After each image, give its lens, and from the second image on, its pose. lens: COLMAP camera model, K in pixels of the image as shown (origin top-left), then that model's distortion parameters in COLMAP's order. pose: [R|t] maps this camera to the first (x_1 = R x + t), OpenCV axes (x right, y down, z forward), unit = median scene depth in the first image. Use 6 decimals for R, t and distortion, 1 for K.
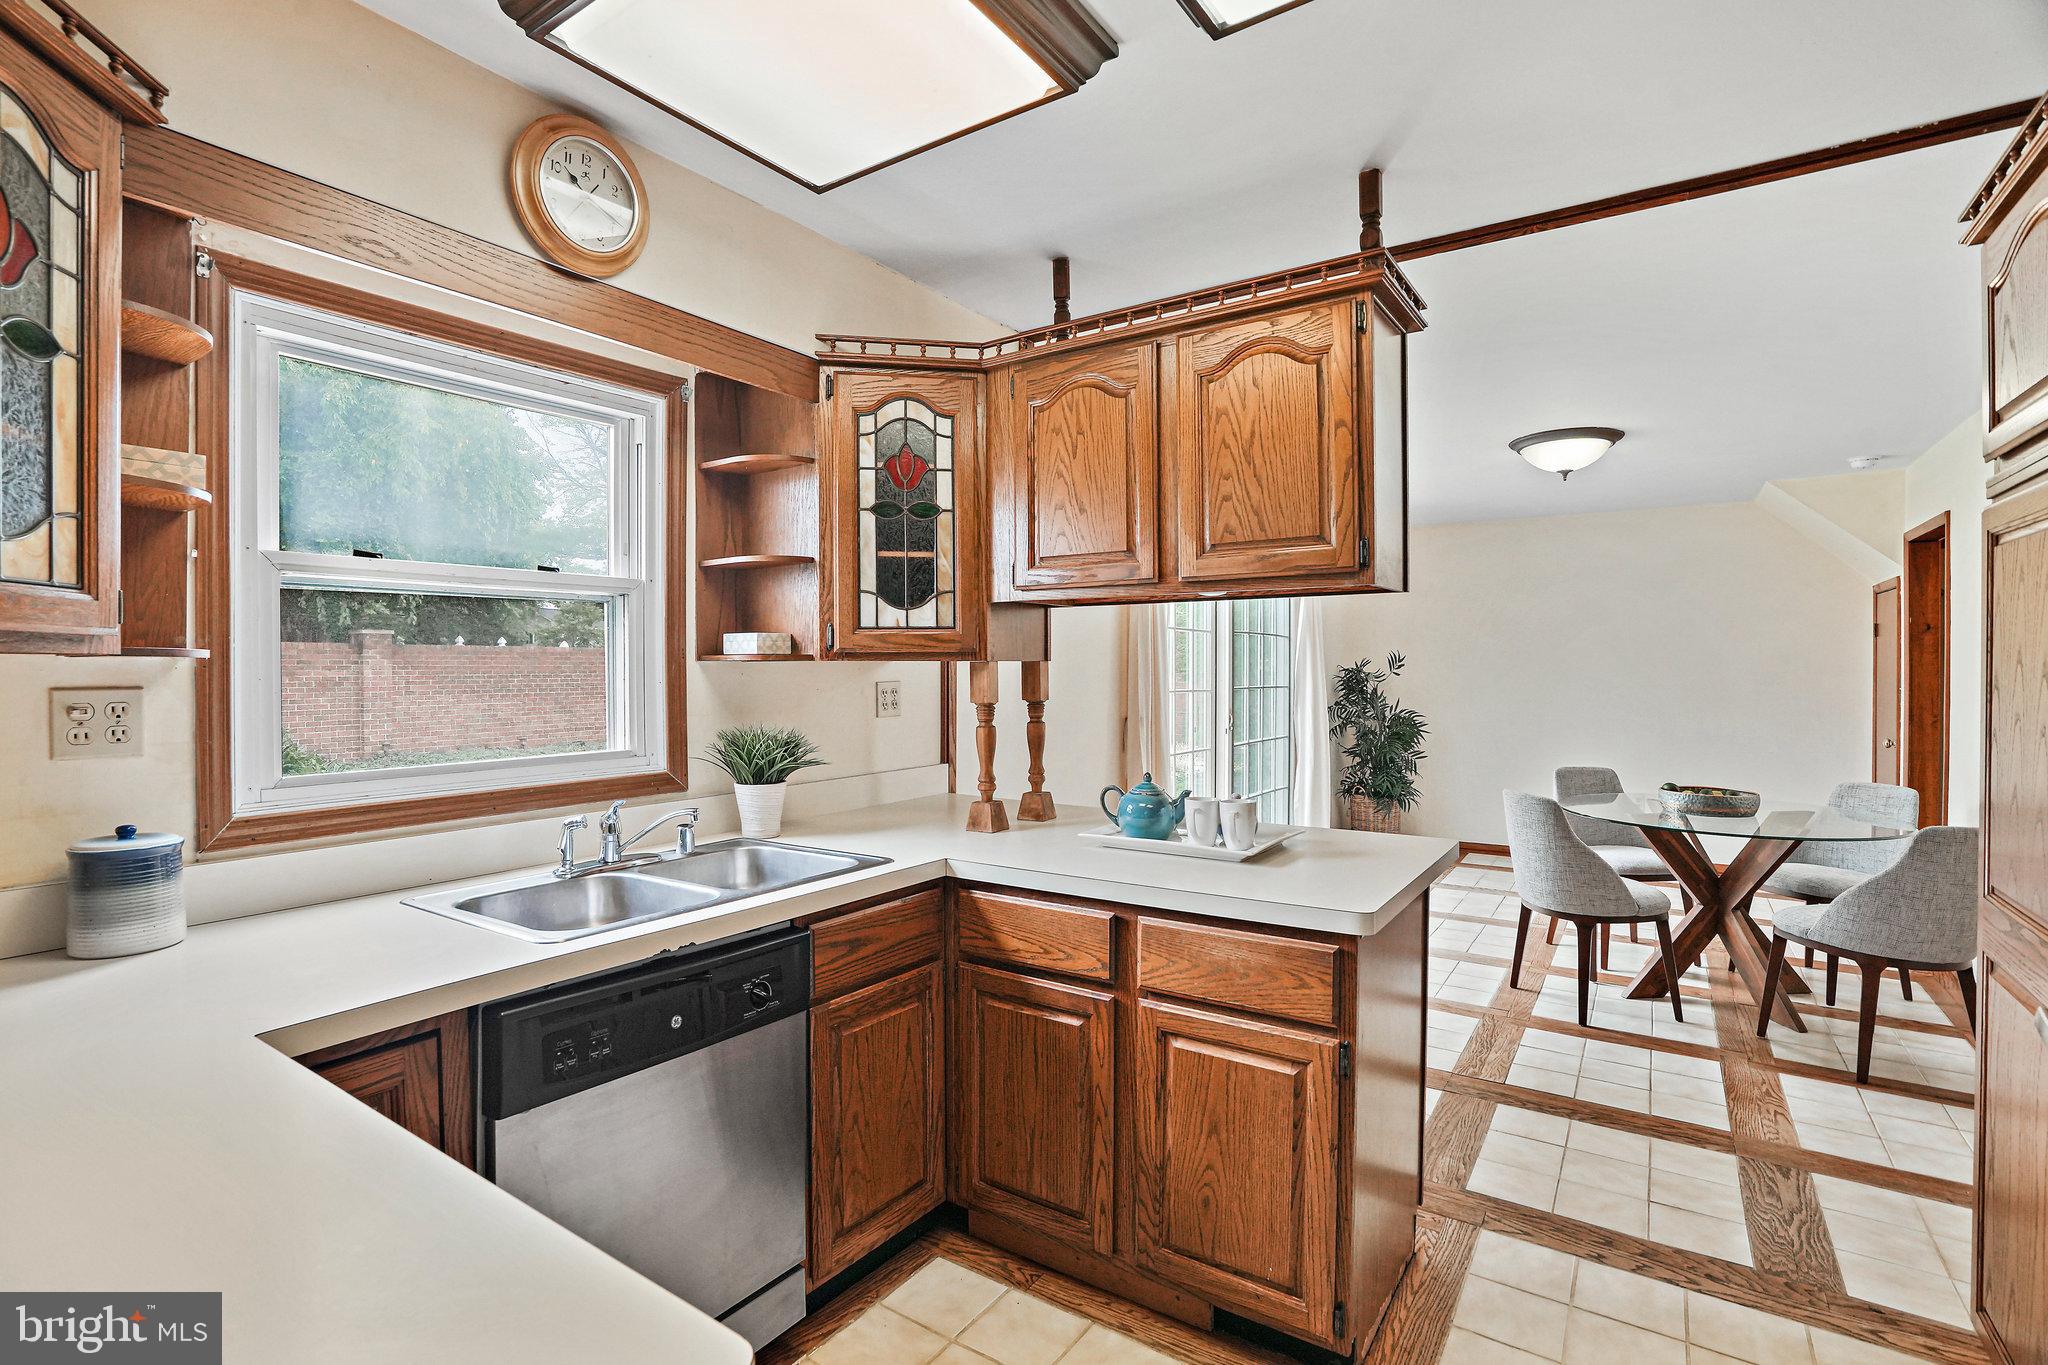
lens RADIAL K [[960.0, 0, 1015.3], [0, 960.0, 679.3], [0, 0, 1]] dist [-0.037931, 0.010212]
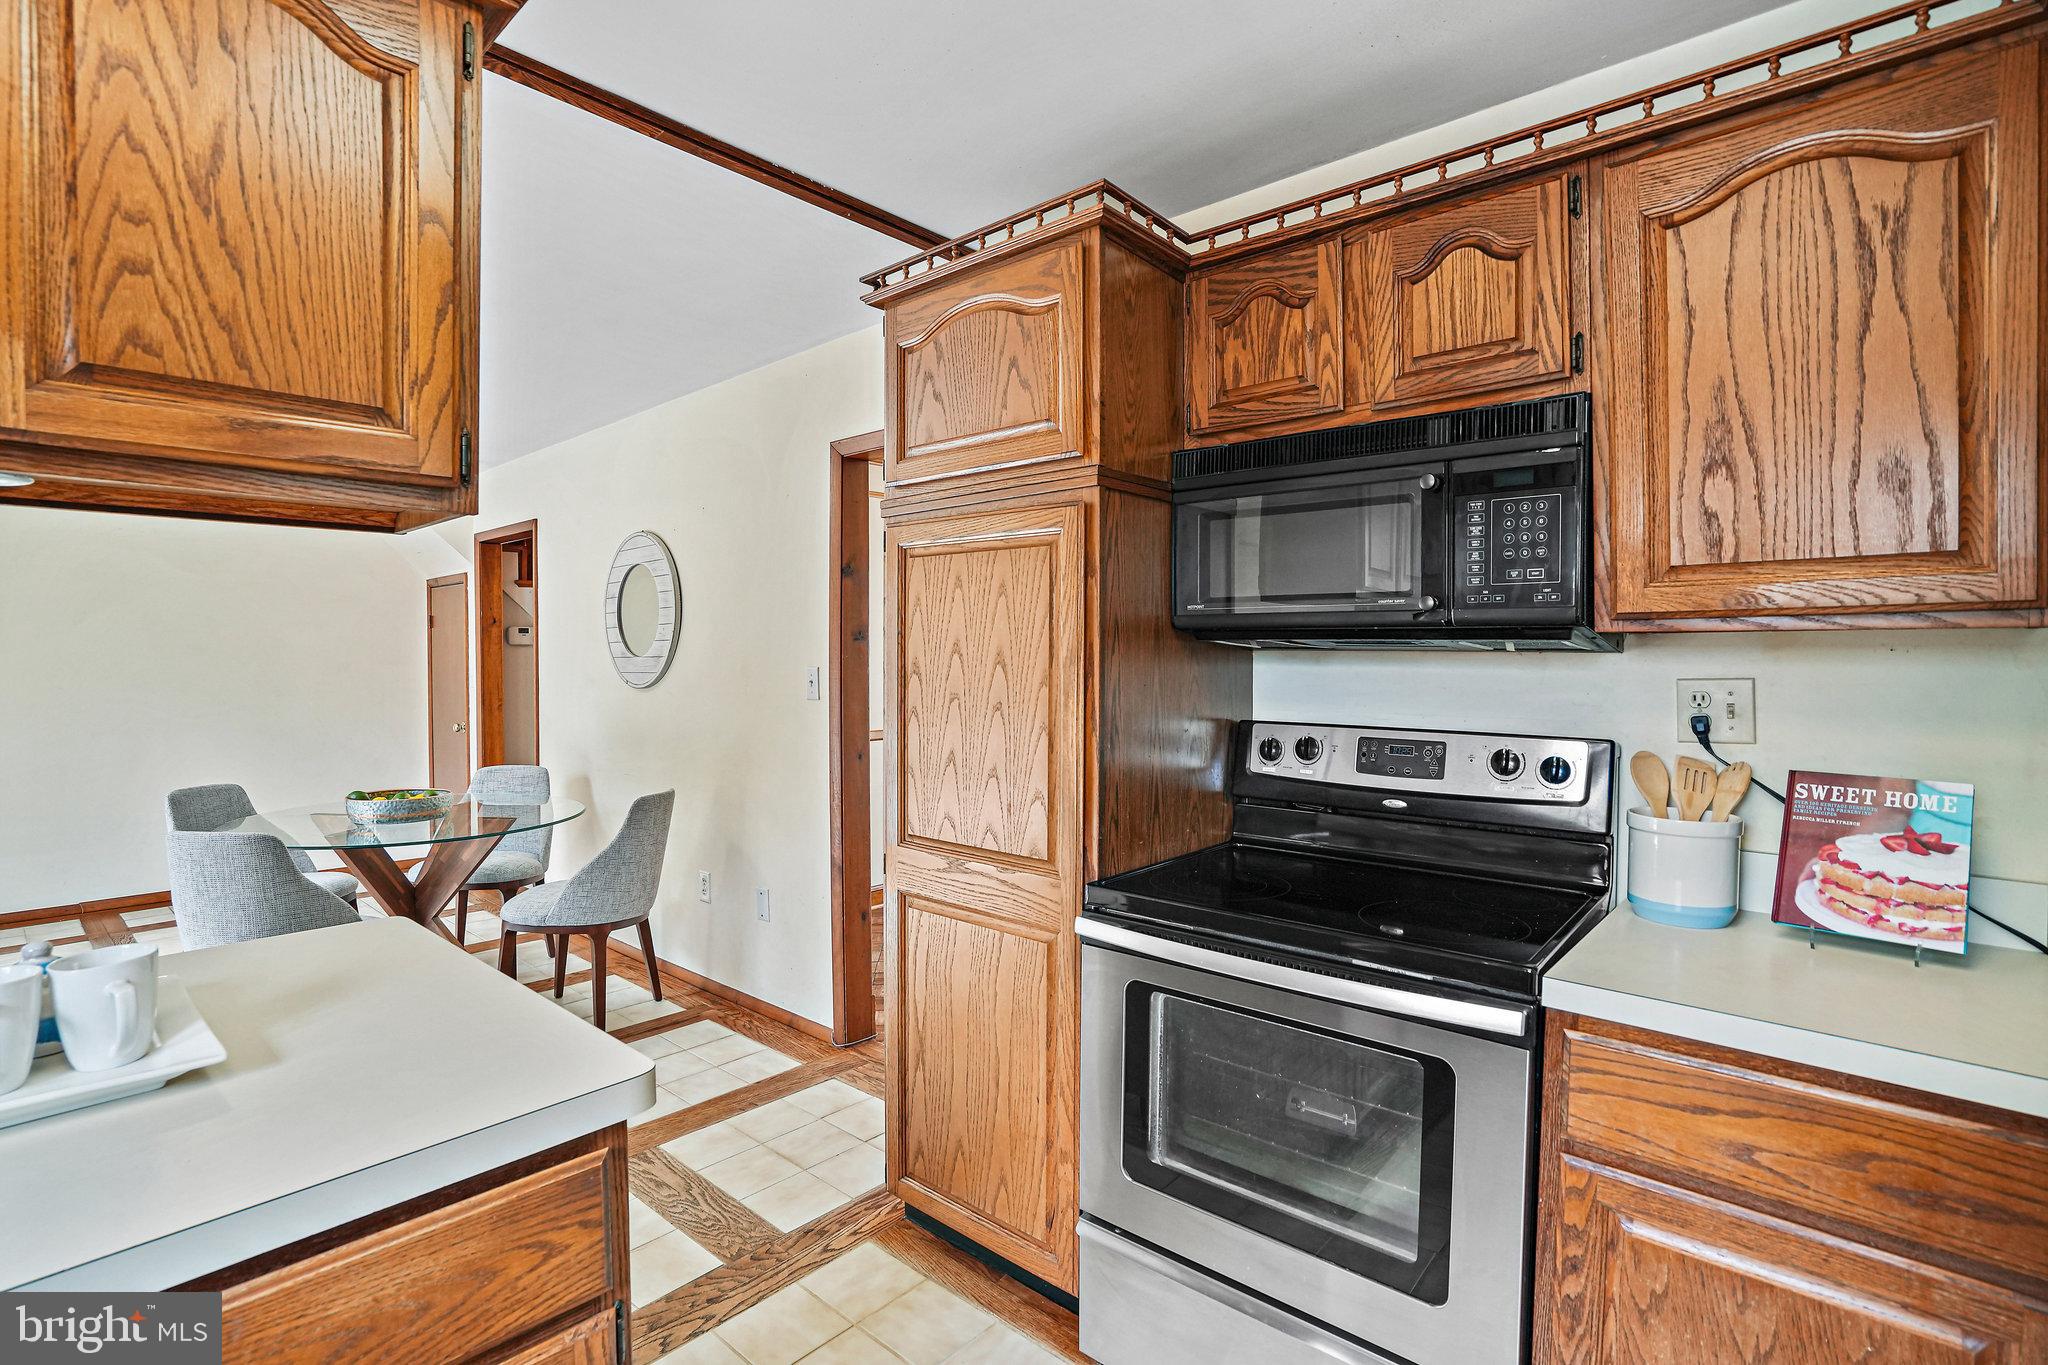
lens RADIAL K [[960.0, 0, 1023.7], [0, 960.0, 675.6], [0, 0, 1]] dist [-0.037931, 0.010212]
pose [[0.128850, -0.019175, 0.991479, -0.148414], [0.010960, 0.999779, 0.017912, -0.007553], [-0.991603, 0.008559, 0.129032, 0.547627]]
